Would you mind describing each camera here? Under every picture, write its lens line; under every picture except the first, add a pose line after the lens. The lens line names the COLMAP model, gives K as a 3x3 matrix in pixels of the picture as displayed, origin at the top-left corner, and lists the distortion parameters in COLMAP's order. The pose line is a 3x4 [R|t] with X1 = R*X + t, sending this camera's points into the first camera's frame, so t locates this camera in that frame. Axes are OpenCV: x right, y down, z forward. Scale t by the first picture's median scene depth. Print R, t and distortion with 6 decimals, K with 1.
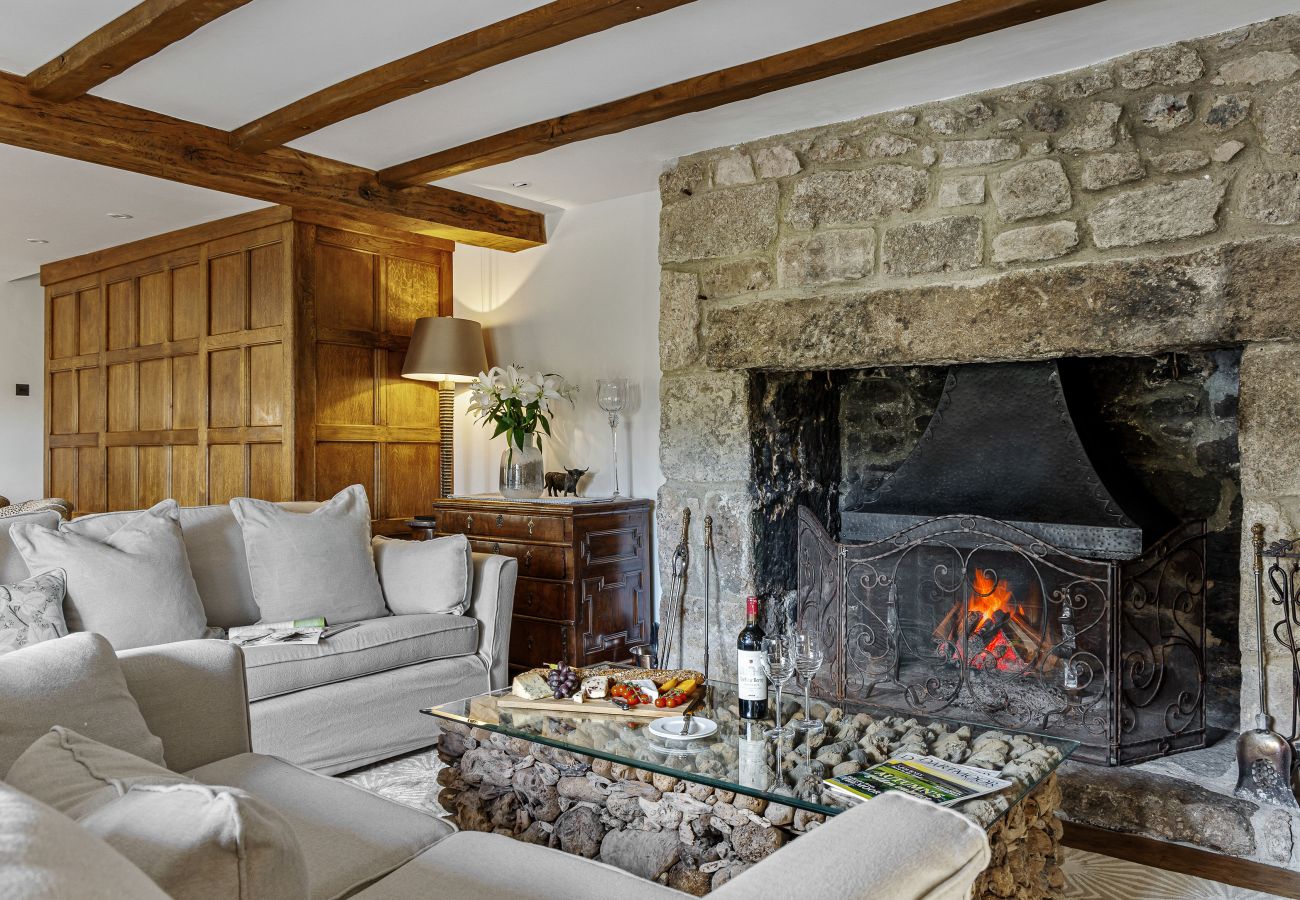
lens RADIAL K [[973.3, 0, 649.2], [0, 973.3, 449.5], [0, 0, 1]] dist [0.006376, 0.004511]
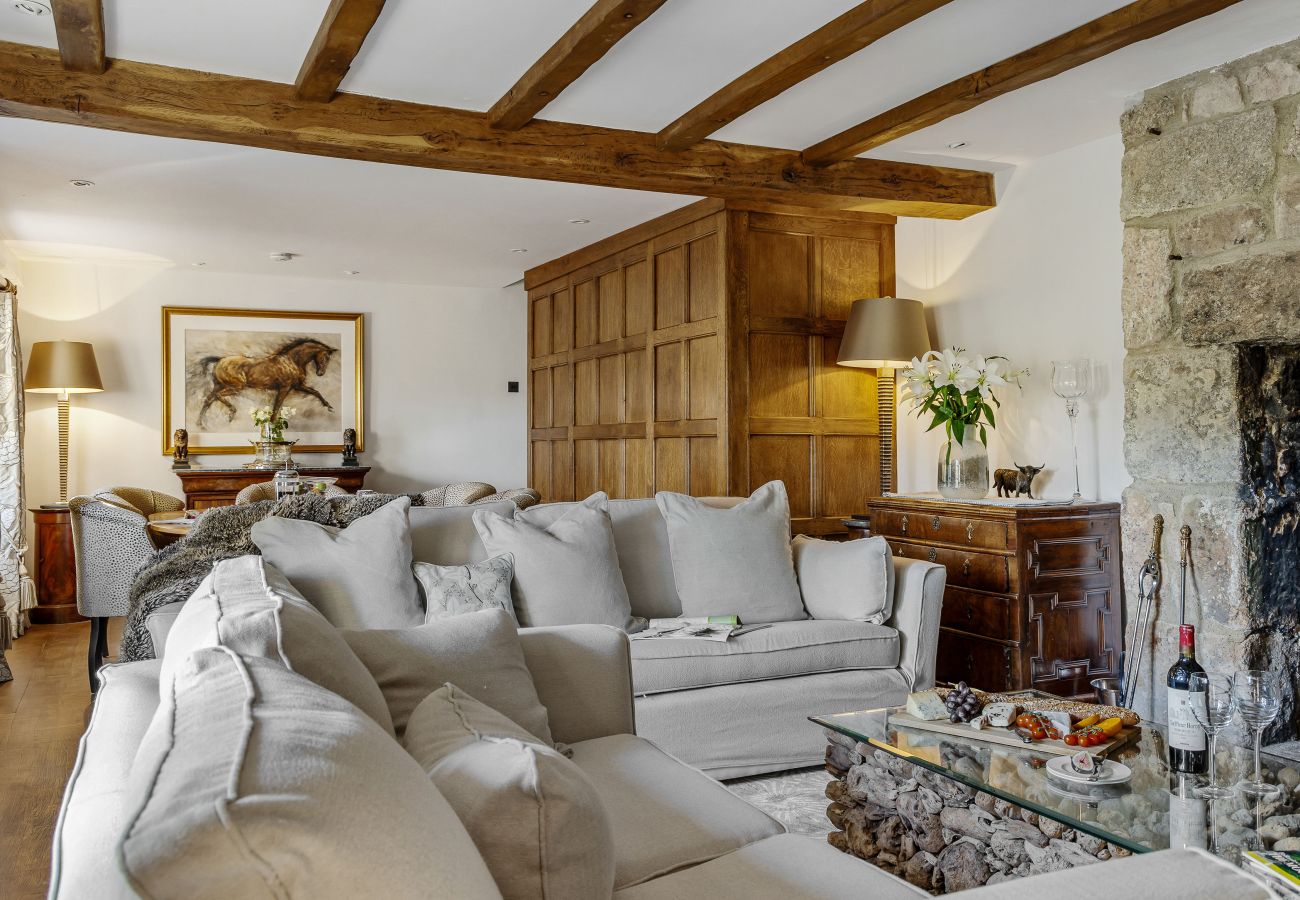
lens RADIAL K [[1097.4, 0, 615.5], [0, 1097.4, 432.3], [0, 0, 1]] dist [-0.017778, -0.005314]
pose [[0.879519, -0.005825, -0.475828, 0.080575], [0.002751, 0.999971, -0.007158, -0.004529], [0.475855, 0.004986, 0.879509, -0.030181]]
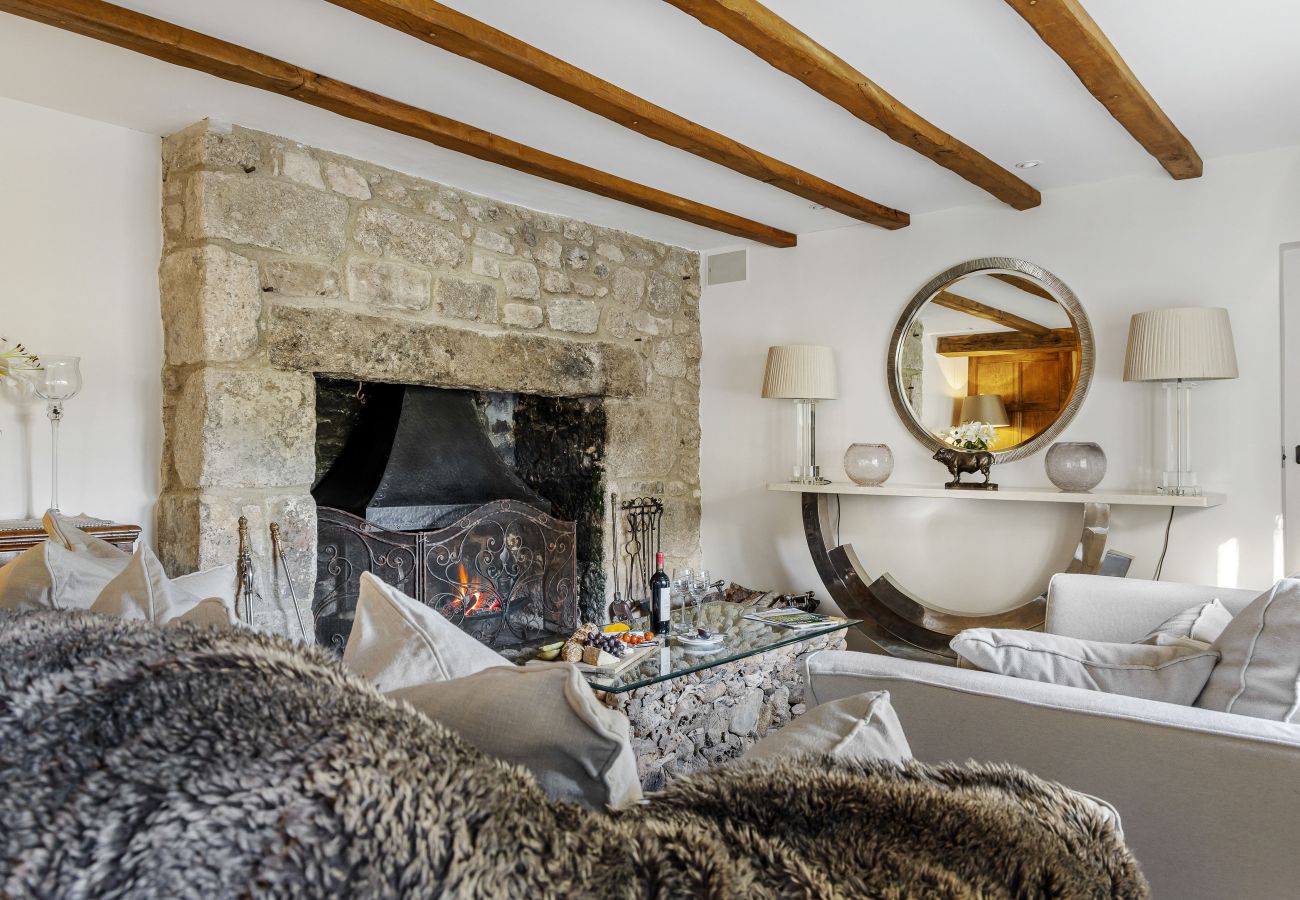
lens RADIAL K [[973.3, 0, 649.0], [0, 973.3, 454.1], [0, 0, 1]] dist [0.006376, 0.004511]
pose [[0.017651, 0.003887, 0.999837, -0.924631], [0.000733, 0.999992, -0.003900, 0.005939], [-0.999844, 0.000802, 0.017648, 0.655867]]
